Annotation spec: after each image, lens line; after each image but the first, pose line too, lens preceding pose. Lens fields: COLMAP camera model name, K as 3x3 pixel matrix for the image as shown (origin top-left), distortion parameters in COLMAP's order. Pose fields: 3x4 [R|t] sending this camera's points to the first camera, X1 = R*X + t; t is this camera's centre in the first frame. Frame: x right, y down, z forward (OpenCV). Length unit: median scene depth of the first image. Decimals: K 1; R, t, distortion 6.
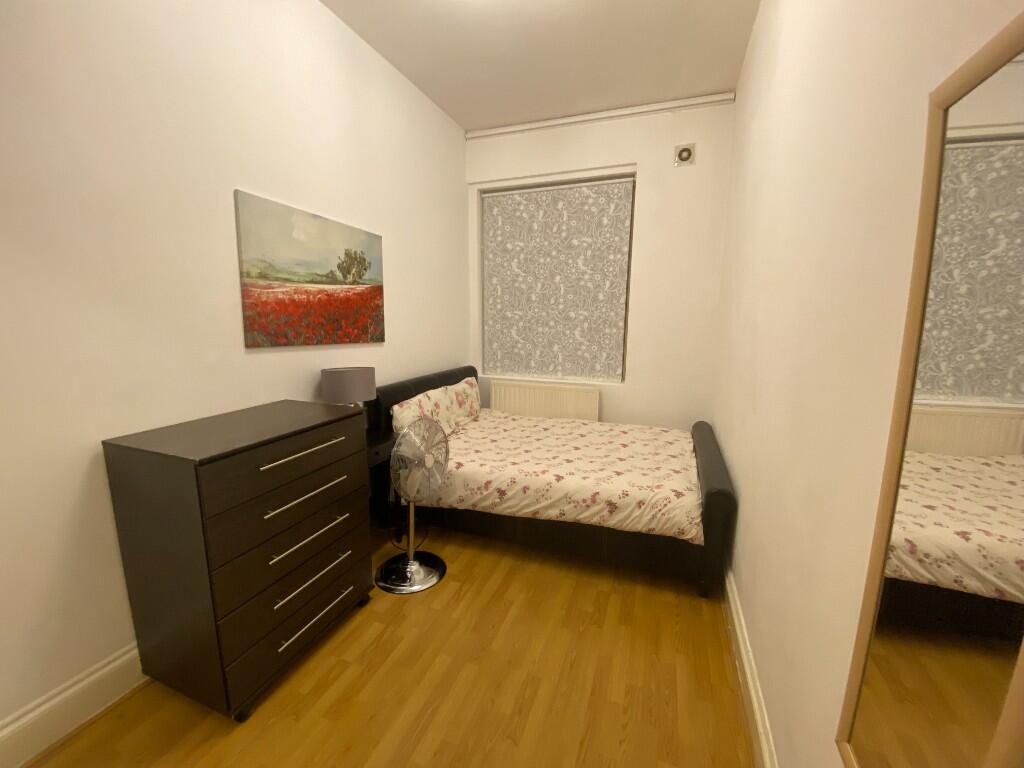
lens RADIAL K [[415.0, 0, 512.0], [0, 415.0, 384.0], [0, 0, 1]] dist [0.022388, -0.019603]
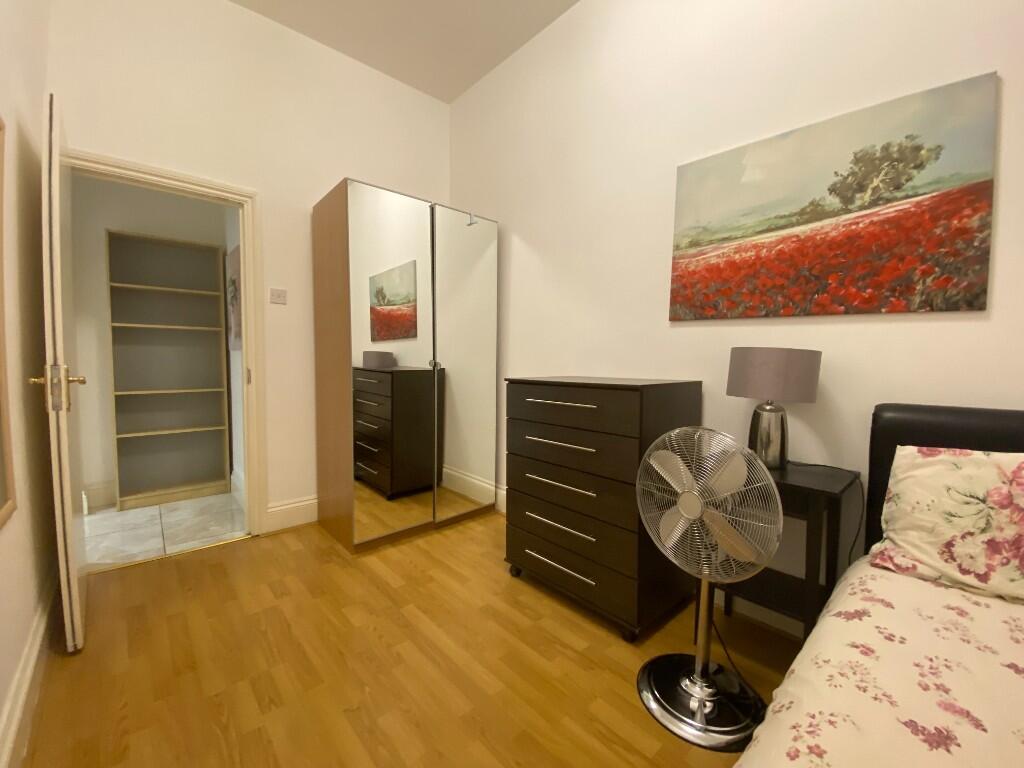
lens RADIAL K [[415.0, 0, 512.0], [0, 415.0, 384.0], [0, 0, 1]] dist [0.022388, -0.019603]
pose [[-0.454380, 0.044545, -0.889694, 0.380539], [-0.153506, 0.979893, 0.127458, -0.005620], [0.877482, 0.194487, -0.438406, 0.967074]]
